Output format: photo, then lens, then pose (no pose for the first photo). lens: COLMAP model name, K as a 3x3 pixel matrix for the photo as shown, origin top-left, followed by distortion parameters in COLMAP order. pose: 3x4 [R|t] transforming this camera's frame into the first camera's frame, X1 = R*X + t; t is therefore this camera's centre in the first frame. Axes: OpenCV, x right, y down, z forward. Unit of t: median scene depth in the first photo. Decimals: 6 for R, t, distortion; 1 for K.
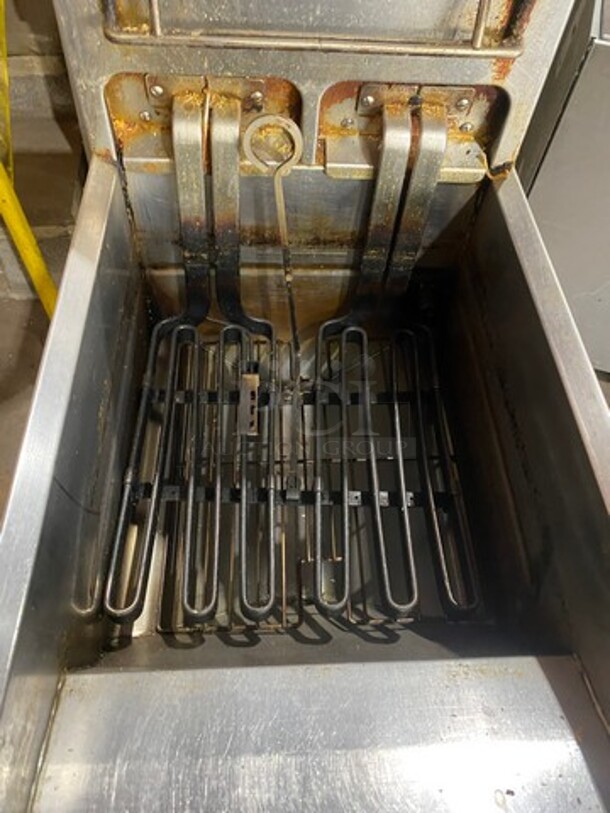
lens RADIAL K [[610.3, 0, 292.9], [0, 610.3, 406.1], [0, 0, 1]] dist [0.005903, -0.001242]
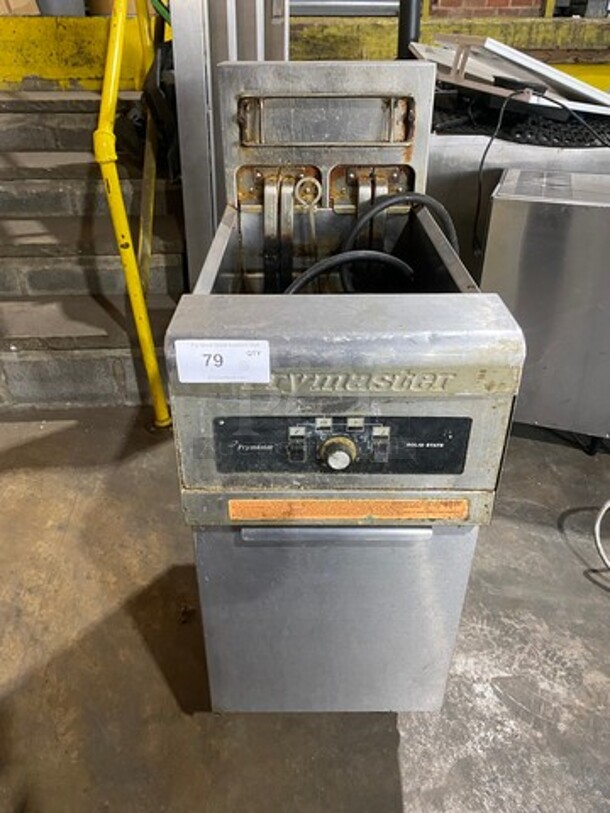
lens RADIAL K [[610.3, 0, 292.9], [0, 610.3, 406.1], [0, 0, 1]] dist [0.005903, -0.001242]
pose [[0.997052, -0.029027, -0.071023, 0.044008], [-0.001609, 0.917565, -0.397583, 1.123747], [0.076709, 0.396526, 0.914813, -0.703601]]
